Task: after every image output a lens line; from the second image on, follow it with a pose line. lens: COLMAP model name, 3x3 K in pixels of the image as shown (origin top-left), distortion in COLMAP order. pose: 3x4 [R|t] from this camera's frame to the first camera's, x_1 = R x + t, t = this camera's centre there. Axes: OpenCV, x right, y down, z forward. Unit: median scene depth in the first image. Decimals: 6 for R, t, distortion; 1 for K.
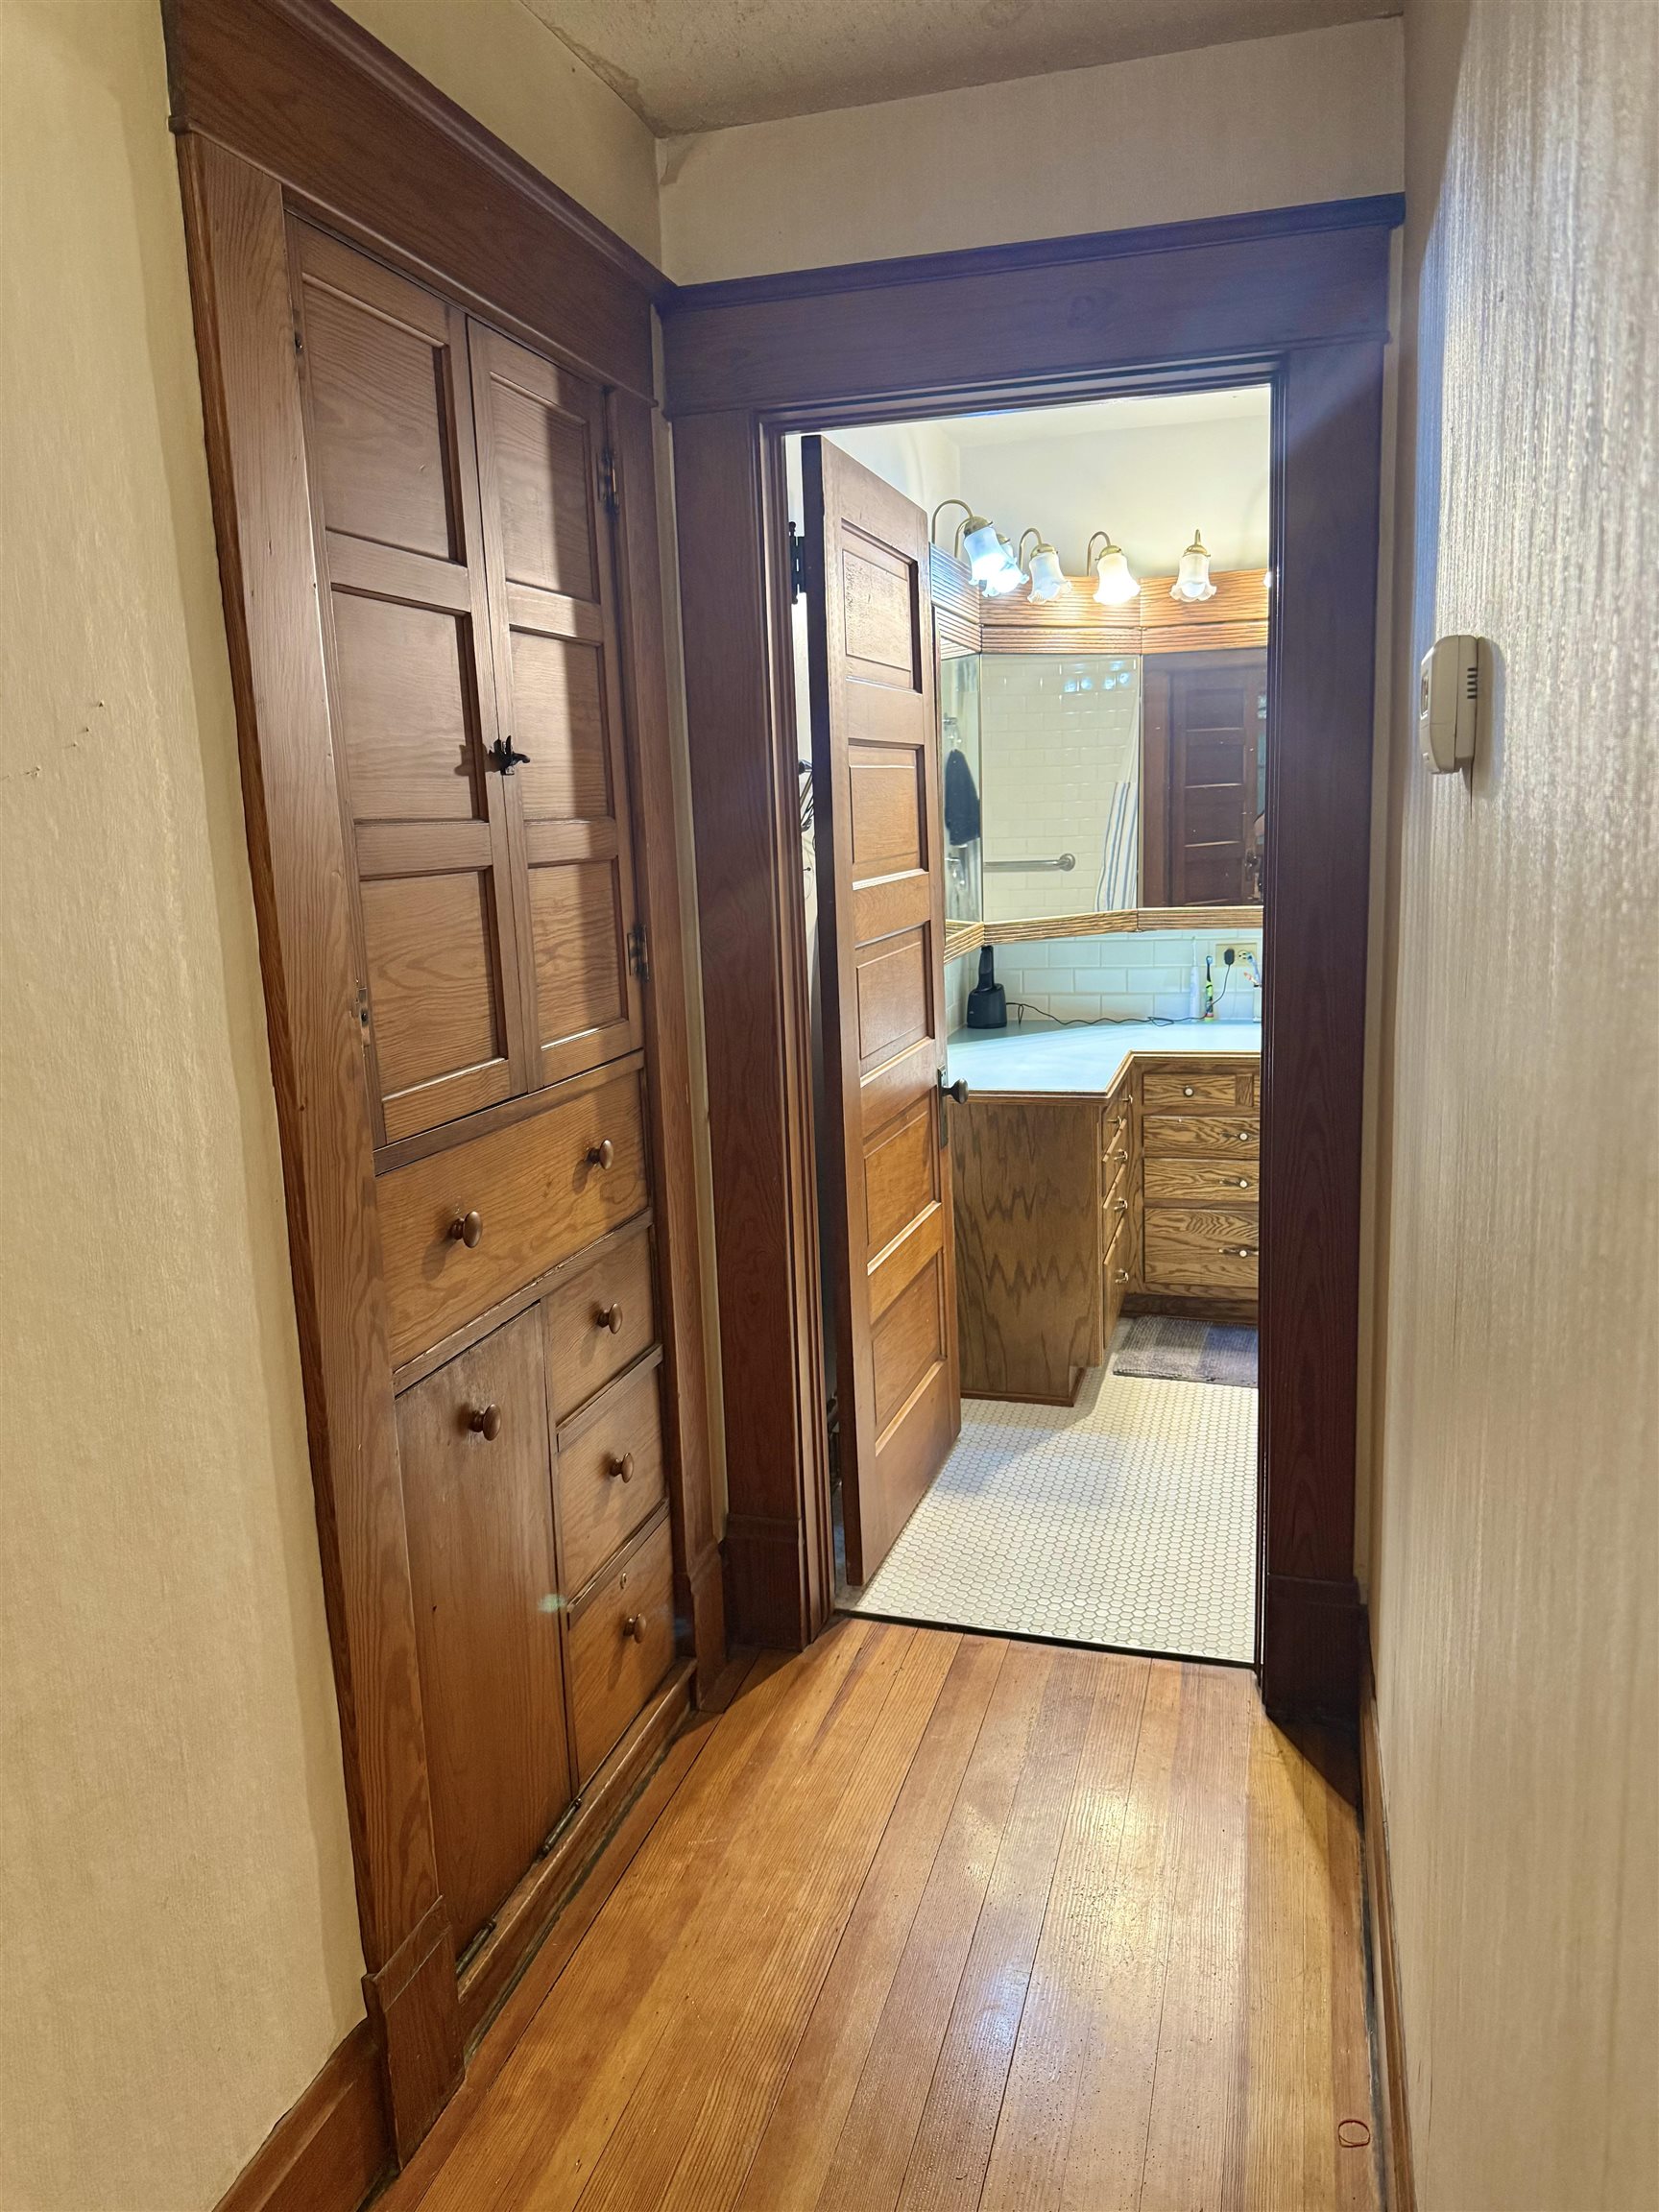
lens RADIAL K [[1552.8, 0, 828.9], [0, 1552.8, 1105.8], [0, 0, 1]] dist [0.076364, 0.000614]
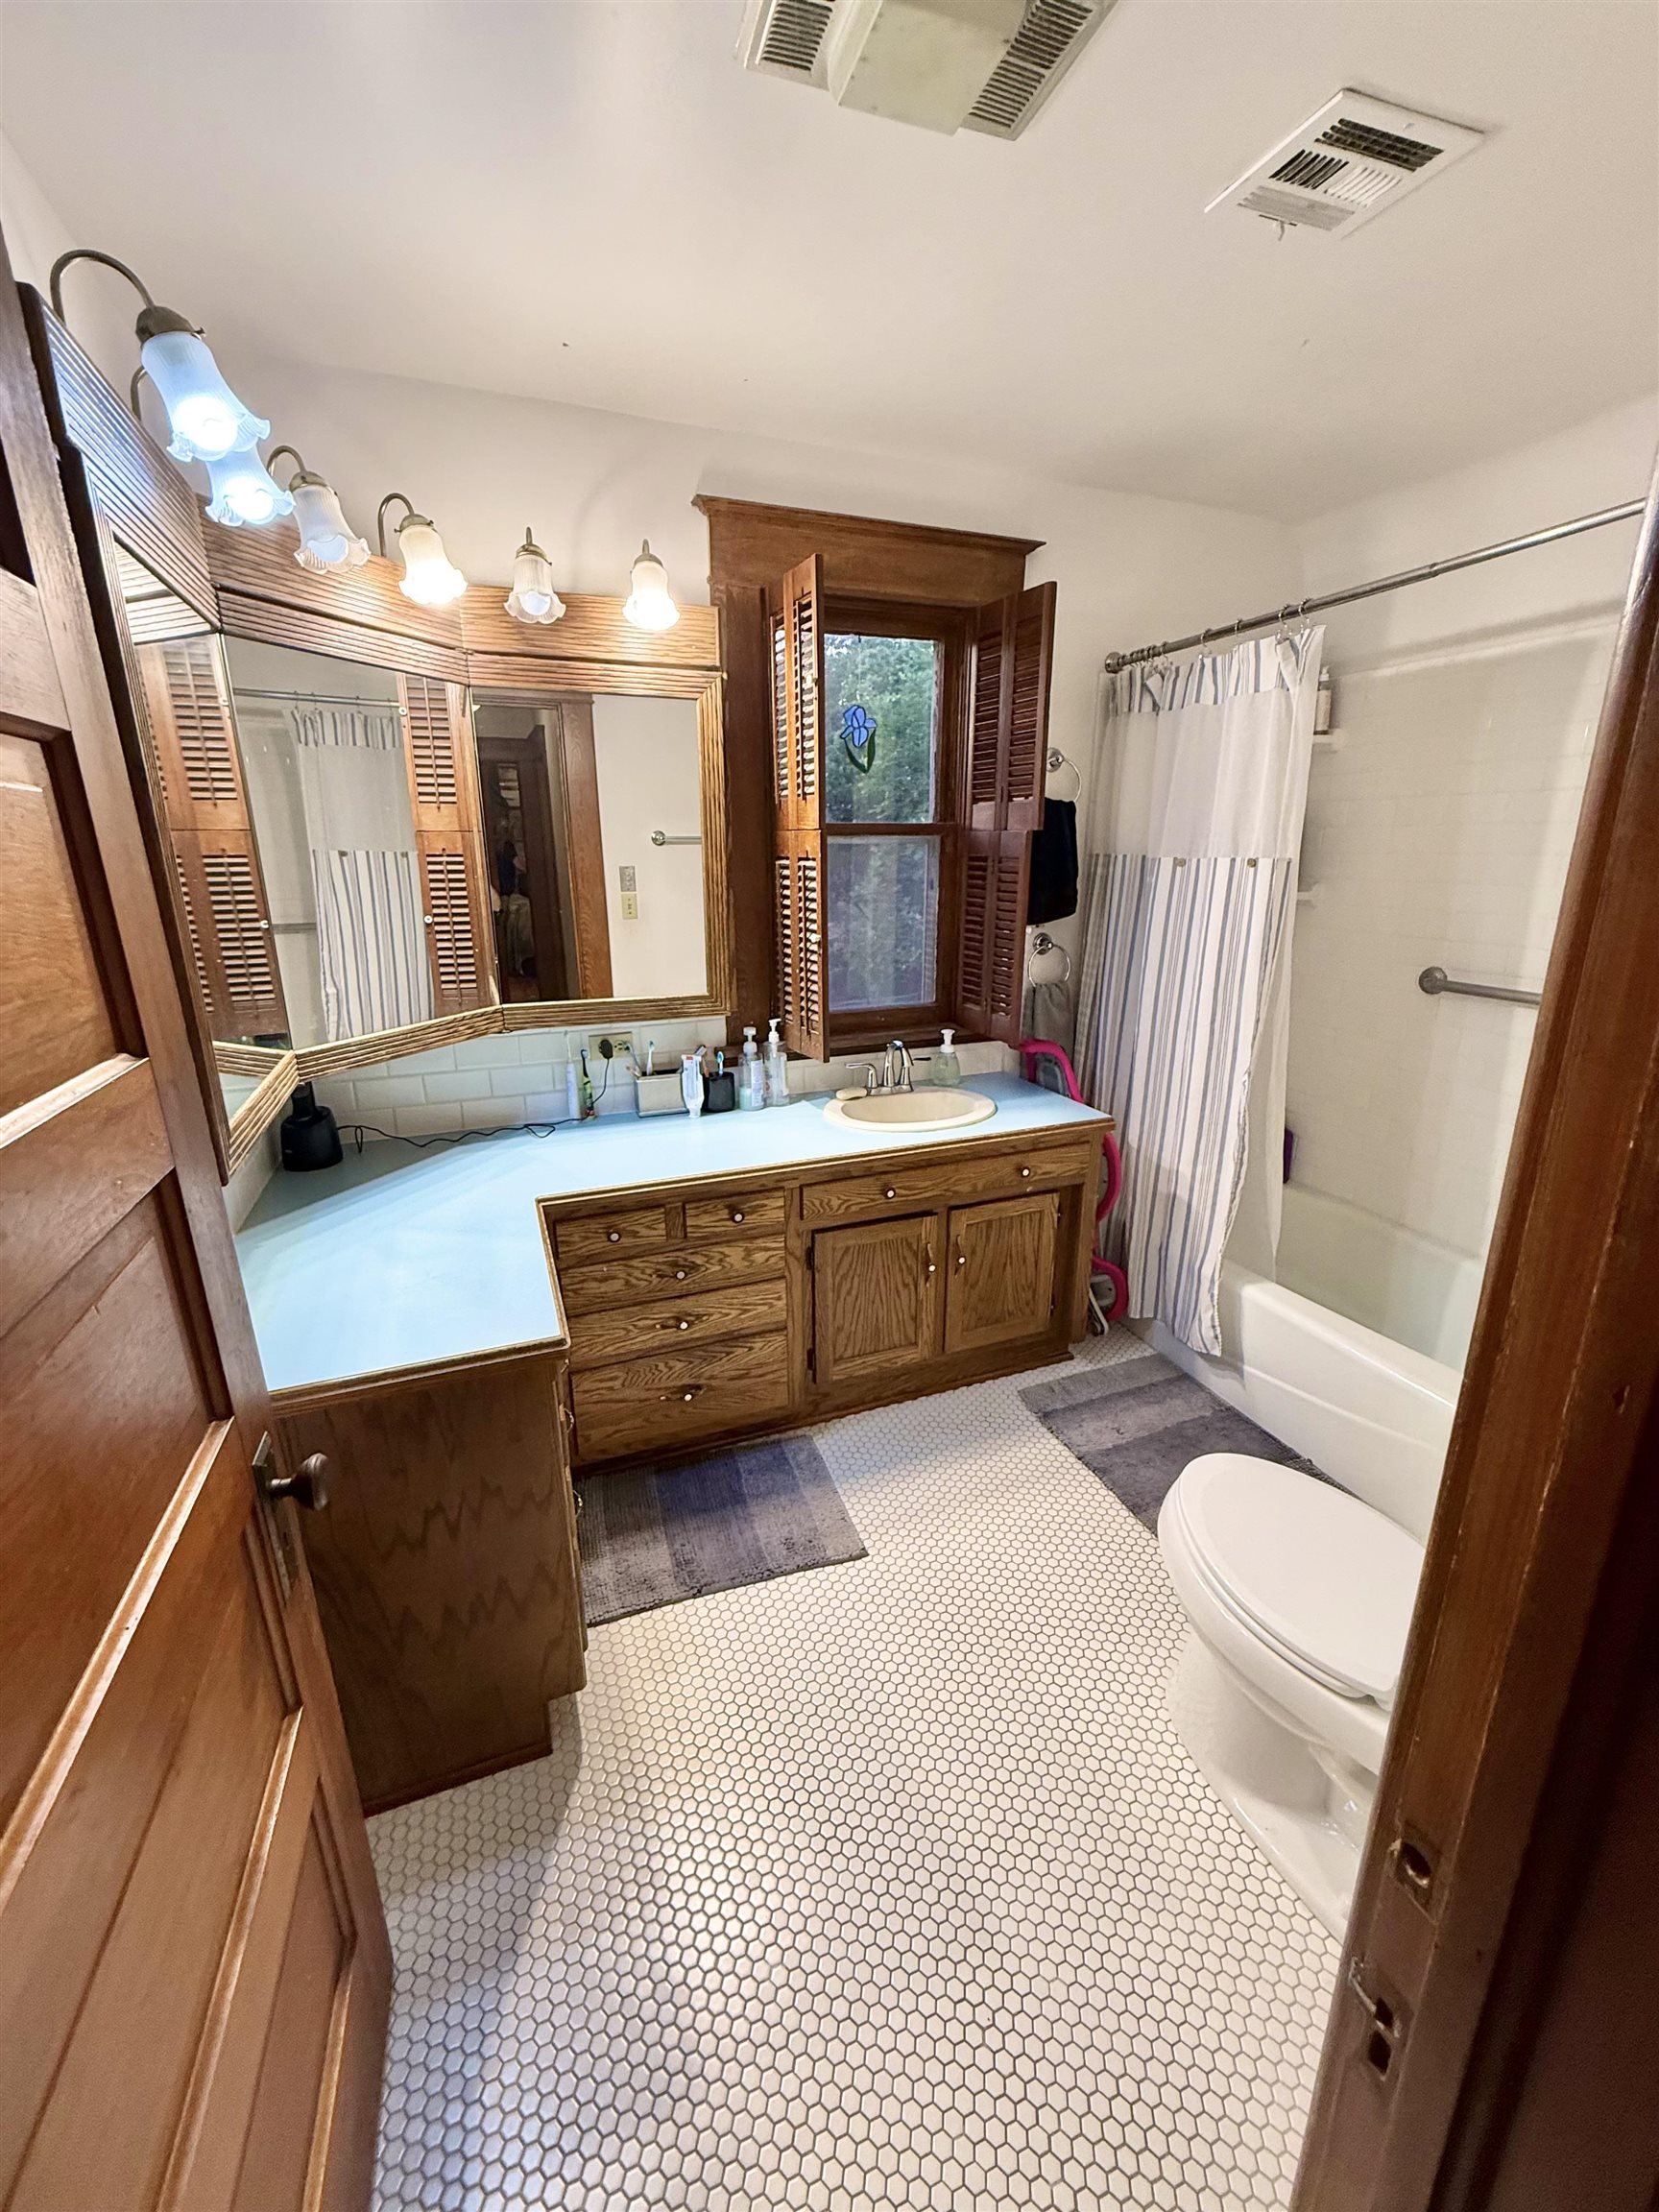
lens RADIAL K [[888.0, 0, 831.0], [0, 888.0, 1107.3], [0, 0, 1]] dist [0.003470, 0.000068]
pose [[0.791896, -0.136048, 0.595308, 0.051231], [0.091111, 0.990278, 0.105113, -0.114558], [-0.603821, -0.028999, 0.796592, 0.553933]]
